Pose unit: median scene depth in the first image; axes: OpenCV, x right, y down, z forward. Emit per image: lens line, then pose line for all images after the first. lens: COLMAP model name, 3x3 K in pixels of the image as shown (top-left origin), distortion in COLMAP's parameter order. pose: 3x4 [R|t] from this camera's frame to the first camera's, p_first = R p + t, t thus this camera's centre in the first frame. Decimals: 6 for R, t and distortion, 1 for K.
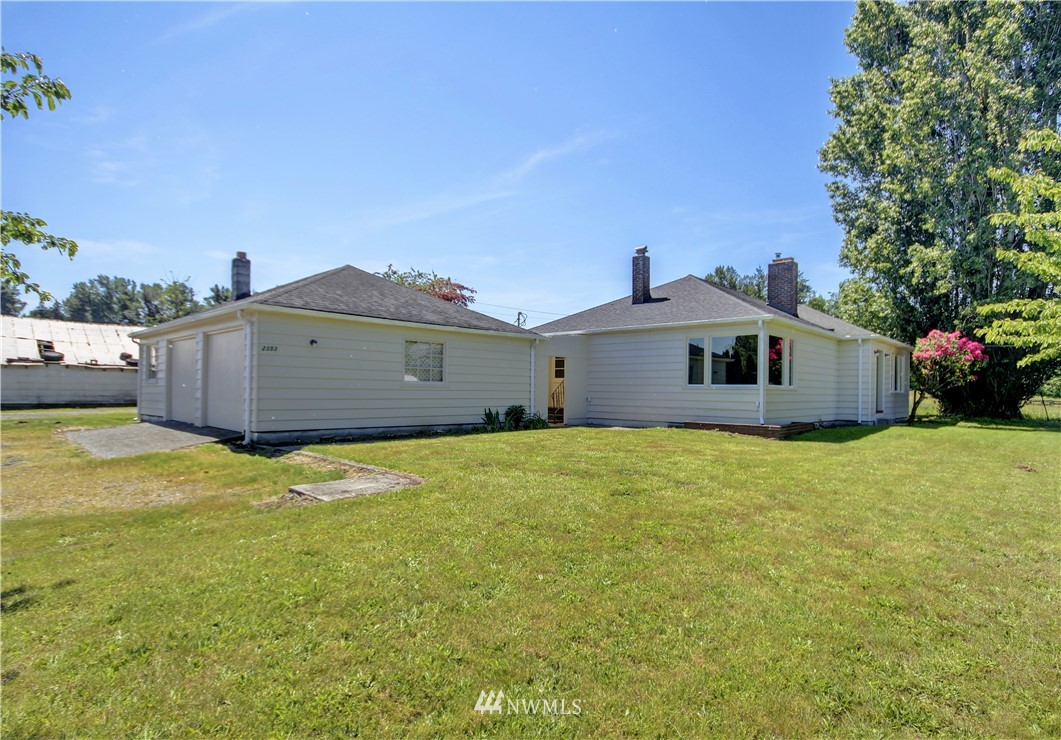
lens RADIAL K [[539.6, 0, 529.7], [0, 539.6, 385.0], [0, 0, 1]] dist [0.000320, -0.000423]
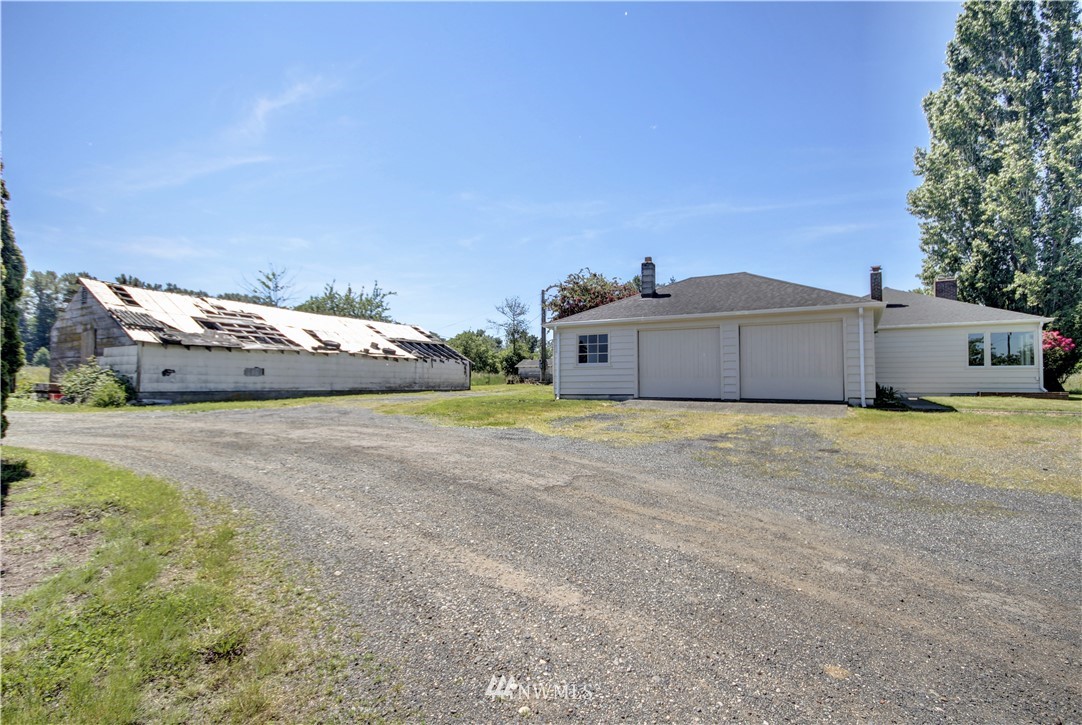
lens RADIAL K [[499.6, 0, 559.0], [0, 499.6, 365.6], [0, 0, 1]] dist [0.018382, -0.014067]
pose [[0.972267, -0.002421, 0.233863, -0.931195], [0.008962, 0.999598, -0.026911, 0.021823], [-0.233704, 0.028261, 0.971897, -0.028121]]
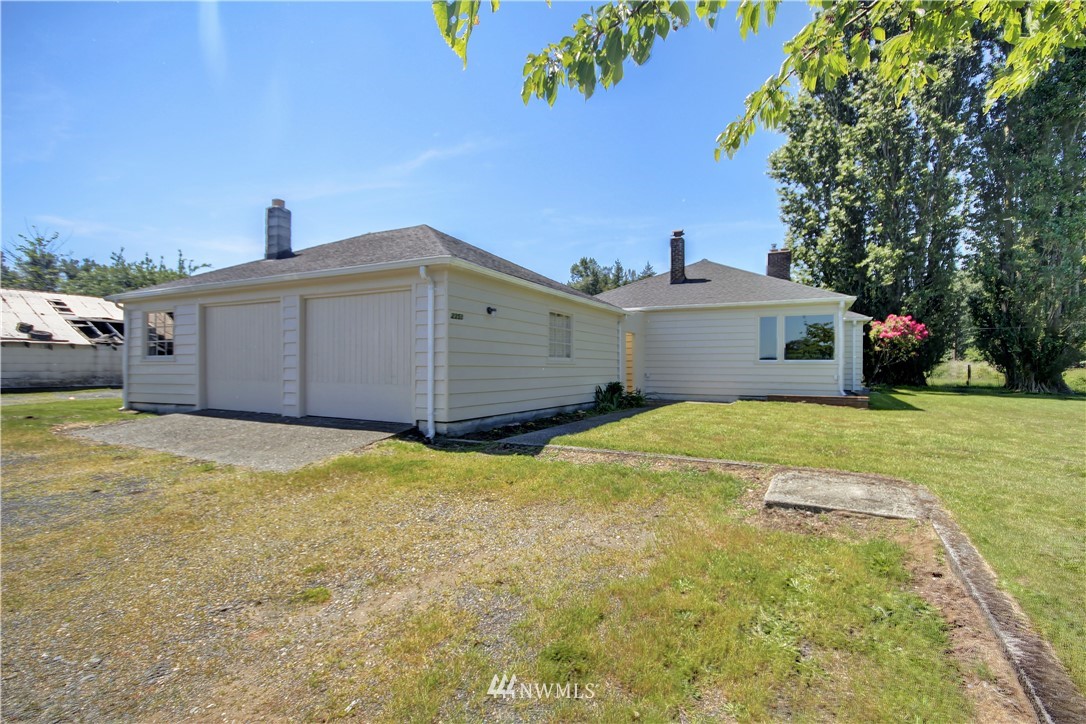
lens RADIAL K [[493.3, 0, 550.2], [0, 493.3, 366.1], [0, 0, 1]] dist [-0.001095, -0.000732]
pose [[0.959800, -0.007775, 0.280578, -0.331027], [0.005128, 0.999935, 0.010166, -0.000630], [-0.280638, -0.008318, 0.959778, 0.157599]]
